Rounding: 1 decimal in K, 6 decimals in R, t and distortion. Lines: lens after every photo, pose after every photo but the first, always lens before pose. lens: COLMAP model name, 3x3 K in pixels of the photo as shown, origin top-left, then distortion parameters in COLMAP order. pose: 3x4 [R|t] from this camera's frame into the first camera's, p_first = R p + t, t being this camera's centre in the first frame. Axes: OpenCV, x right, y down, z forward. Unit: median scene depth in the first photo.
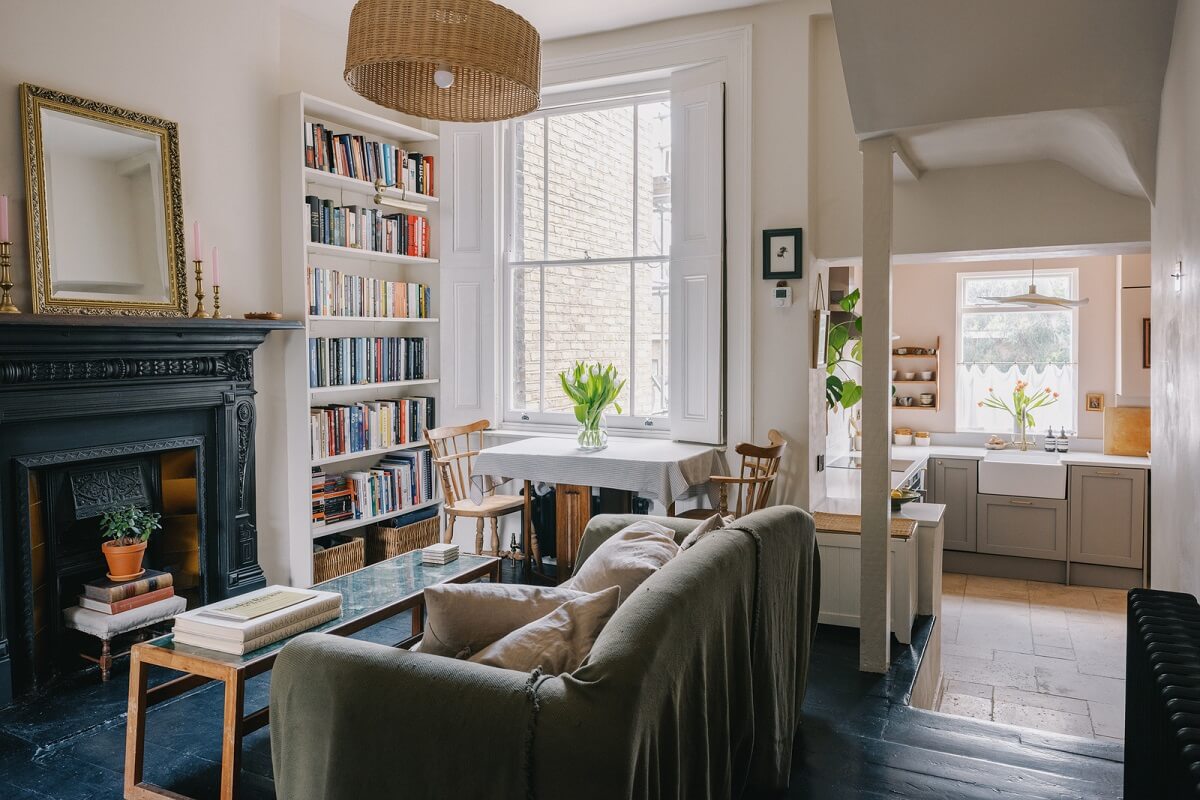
lens RADIAL K [[860.2, 0, 599.8], [0, 860.2, 370.0], [0, 0, 1]] dist [0.002087, -0.000457]
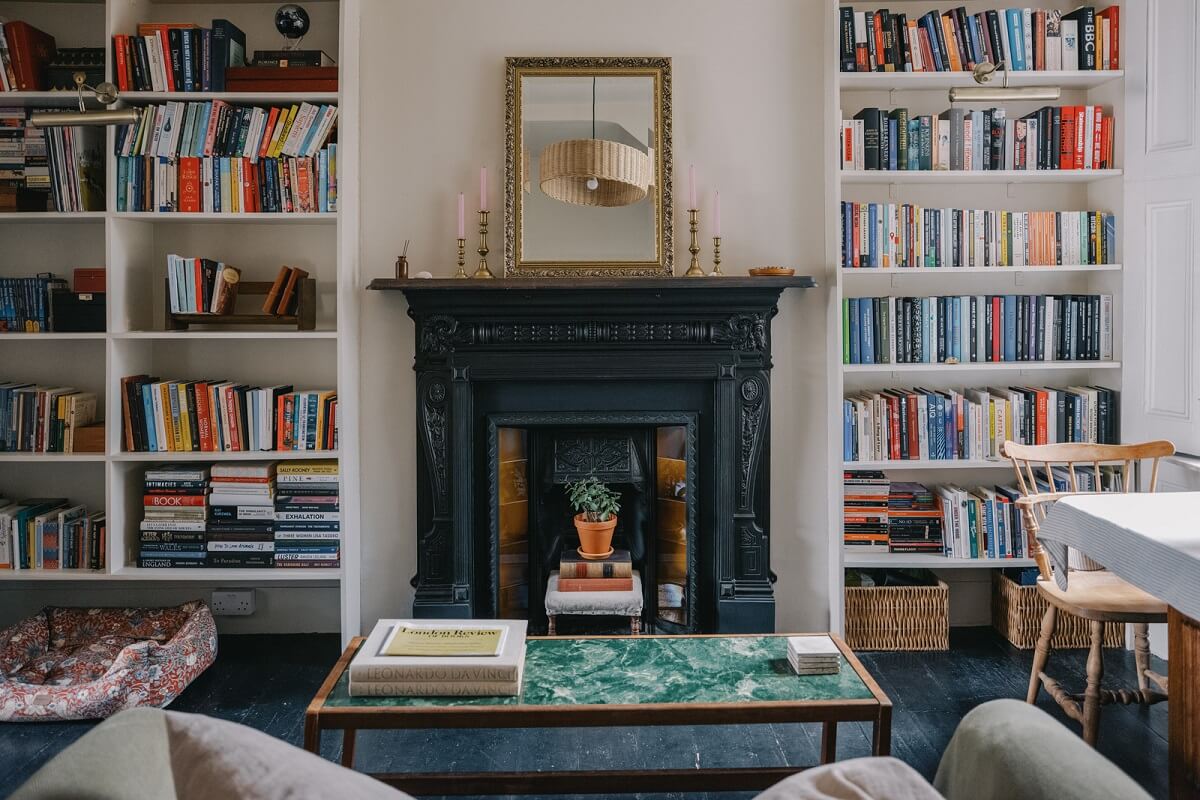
lens RADIAL K [[870.1, 0, 604.5], [0, 870.1, 300.9], [0, 0, 1]] dist [0.000011, -0.002100]
pose [[0.453754, 0.004396, -0.891116, 0.230599], [-0.025123, 0.999653, -0.007862, -0.022295], [0.890773, 0.025955, 0.453707, 0.443619]]
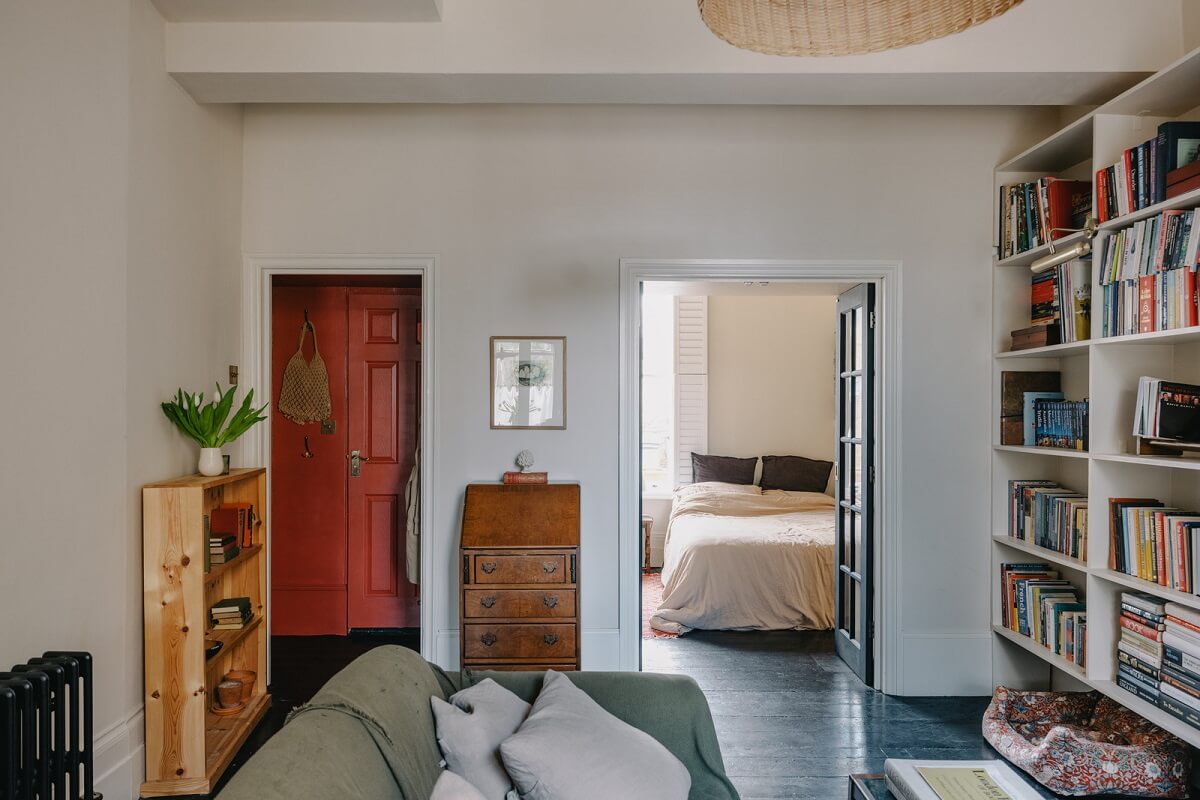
lens RADIAL K [[859.6, 0, 600.2], [0, 859.6, 417.4], [0, 0, 1]] dist [0.001471, 0.000402]
pose [[-0.894444, 0.002083, -0.447175, 0.132521], [-0.016094, 0.999191, 0.036847, -0.043063], [0.446890, 0.040154, -0.893687, 0.872471]]
